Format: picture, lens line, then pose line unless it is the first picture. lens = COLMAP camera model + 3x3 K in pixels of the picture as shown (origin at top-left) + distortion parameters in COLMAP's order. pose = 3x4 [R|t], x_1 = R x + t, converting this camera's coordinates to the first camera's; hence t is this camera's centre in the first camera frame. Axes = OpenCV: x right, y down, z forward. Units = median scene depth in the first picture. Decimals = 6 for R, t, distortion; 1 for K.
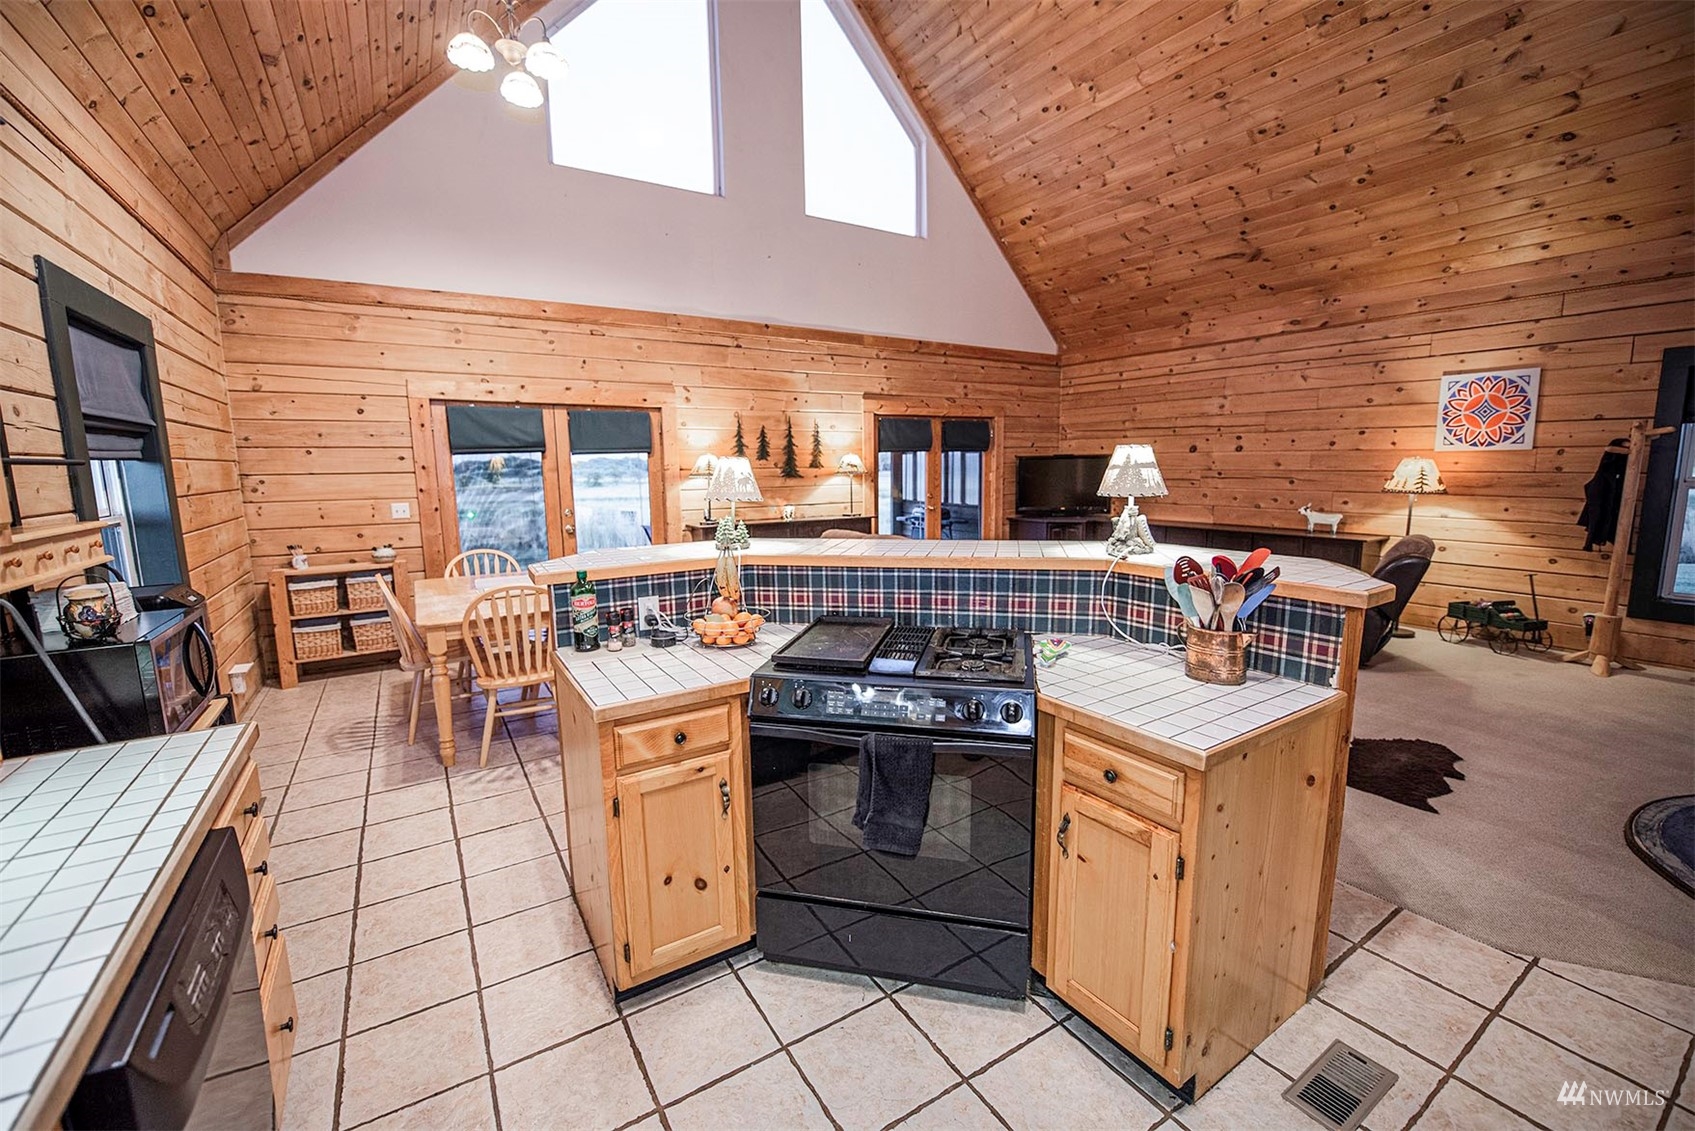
lens RADIAL K [[676.5, 0, 847.5], [0, 676.5, 565.5], [0, 0, 1]] dist [-0.009937, -0.004772]
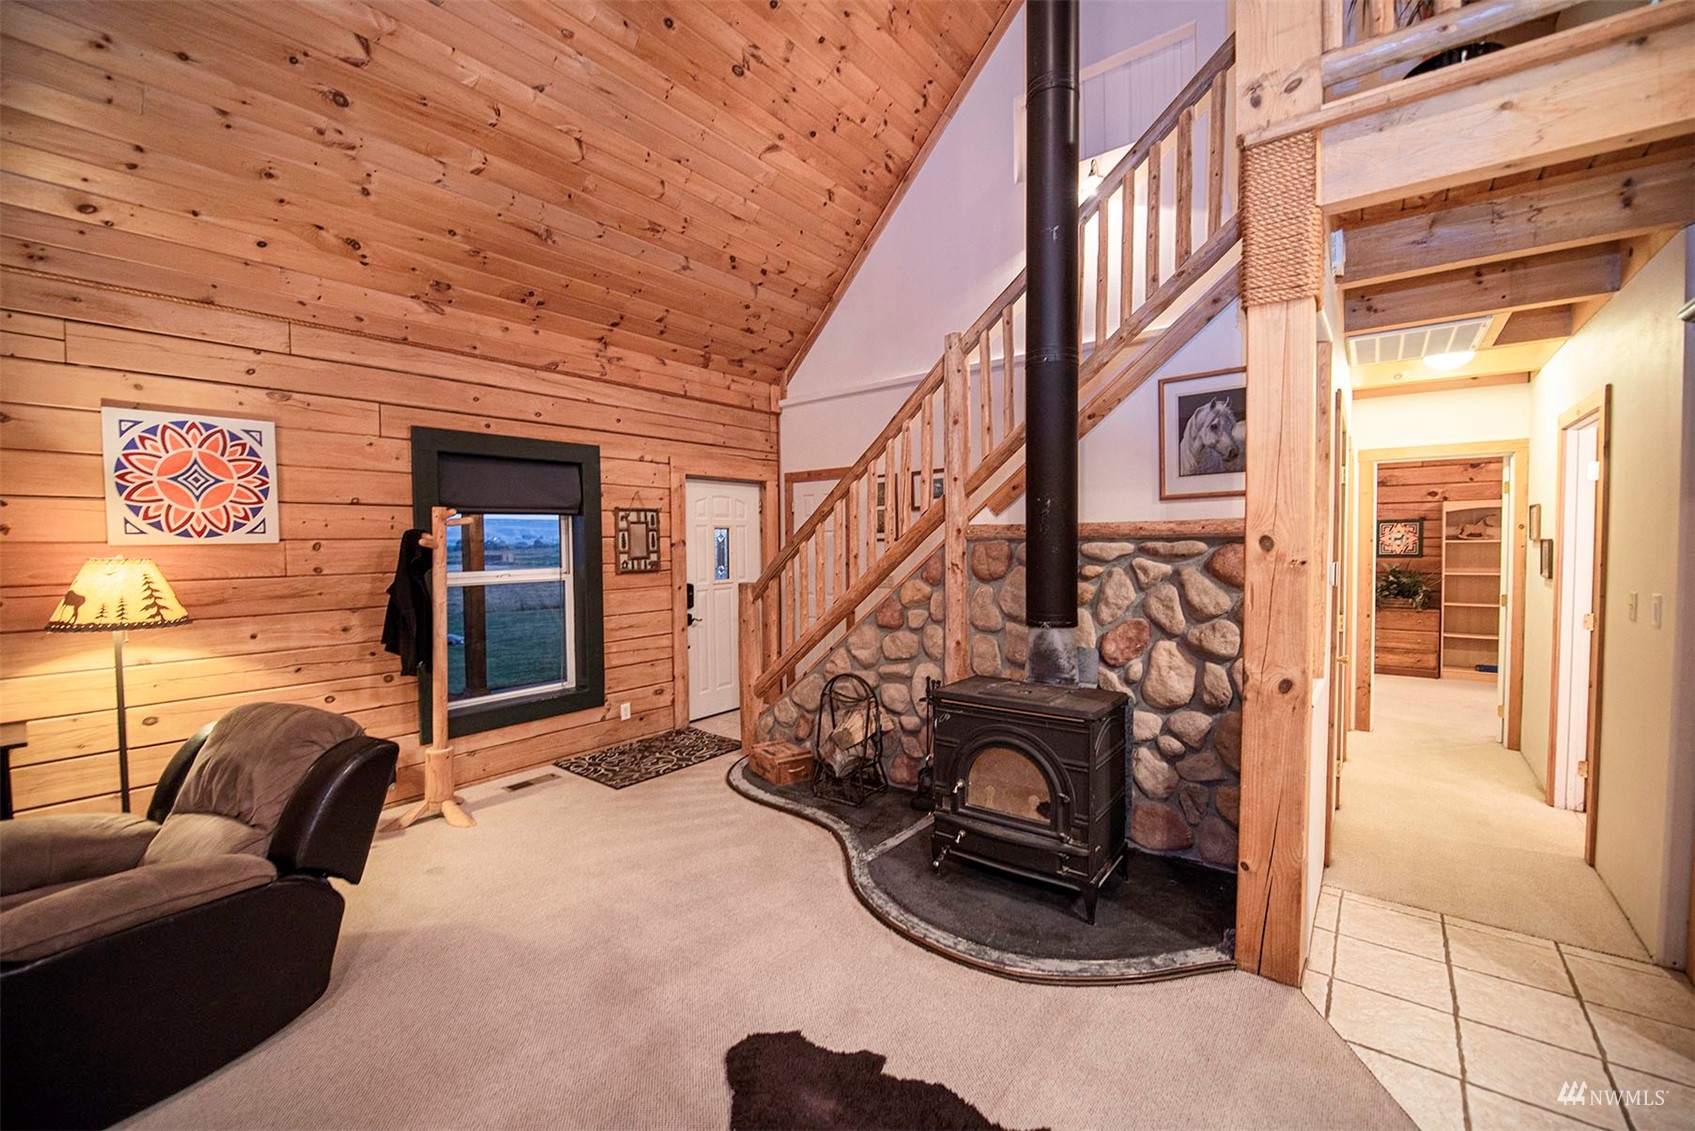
lens RADIAL K [[676.5, 0, 847.5], [0, 676.5, 565.5], [0, 0, 1]] dist [-0.009937, -0.004772]
pose [[-0.332311, -0.015276, 0.943046, 0.206199], [0.157838, 0.984868, 0.071573, -0.110083], [-0.929869, 0.172633, -0.324872, 0.690650]]
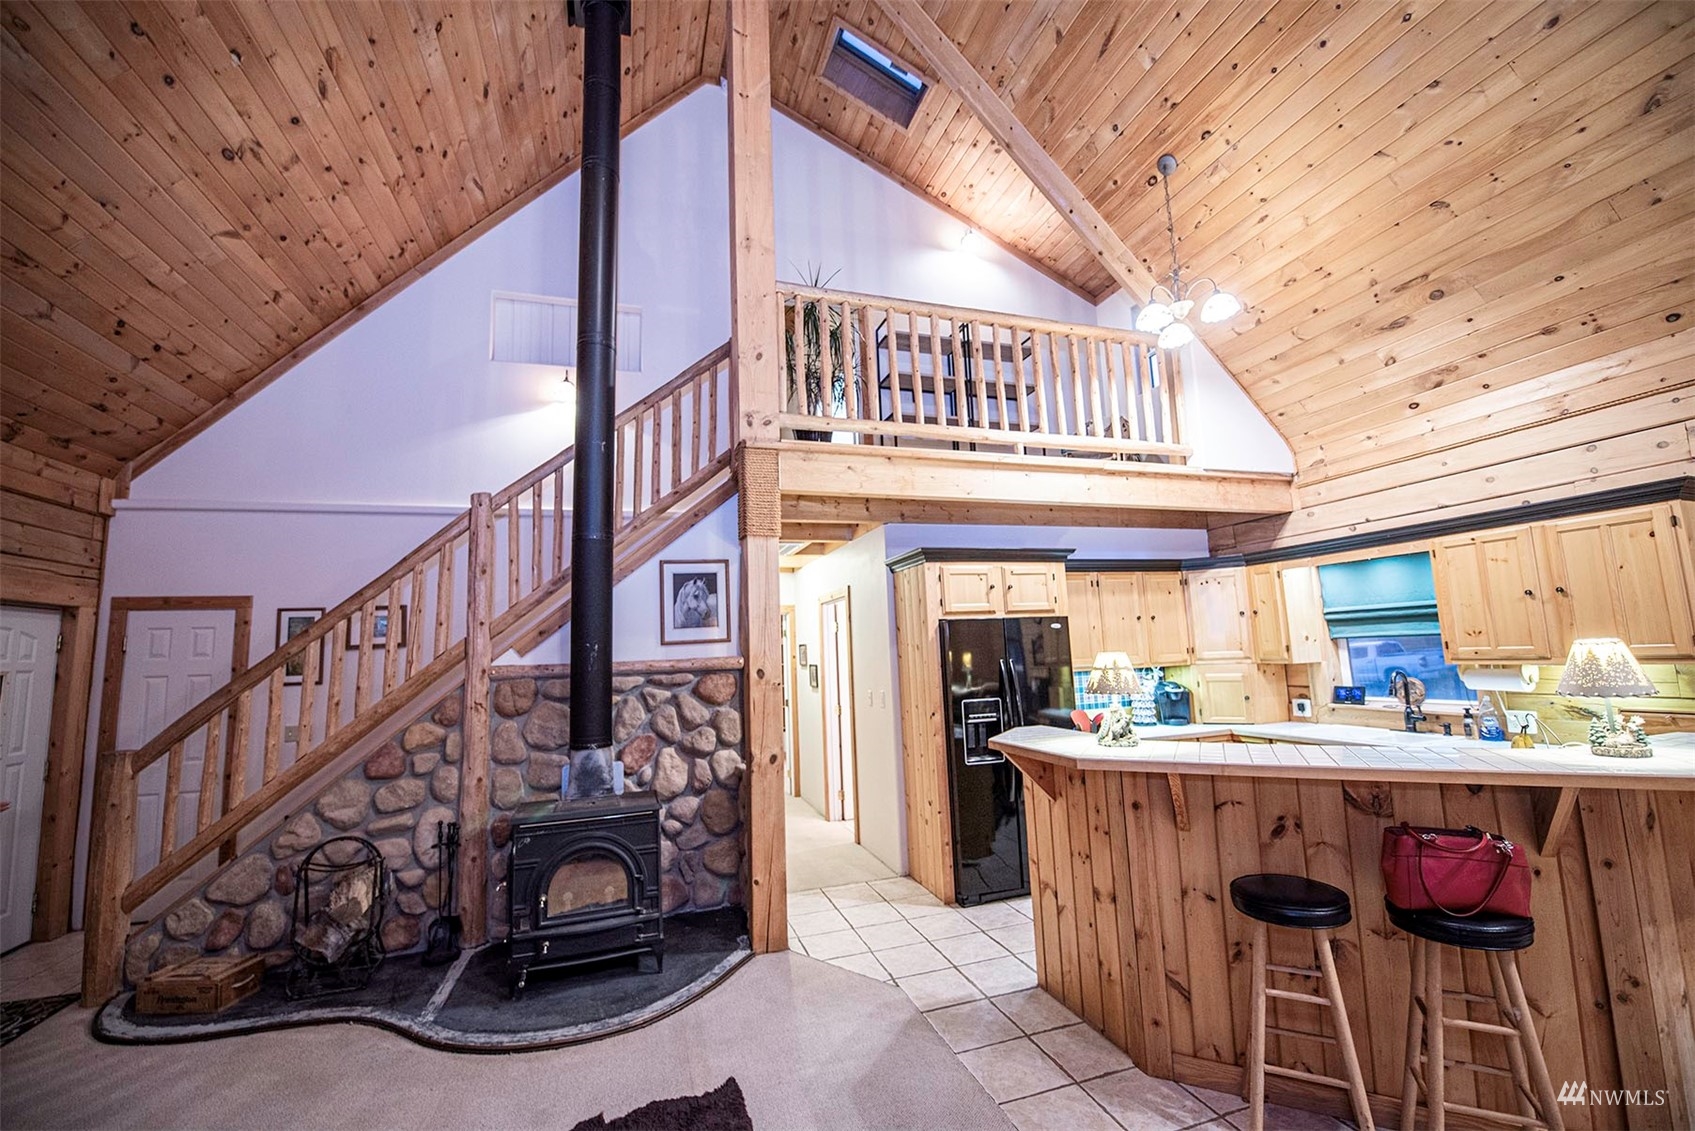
lens RADIAL K [[676.5, 0, 847.5], [0, 676.5, 565.5], [0, 0, 1]] dist [-0.009937, -0.004772]
pose [[-0.966621, 0.085375, 0.241566, 0.246832], [0.091777, 0.995661, 0.015355, -0.170257], [-0.239207, 0.037013, -0.970263, 0.982201]]
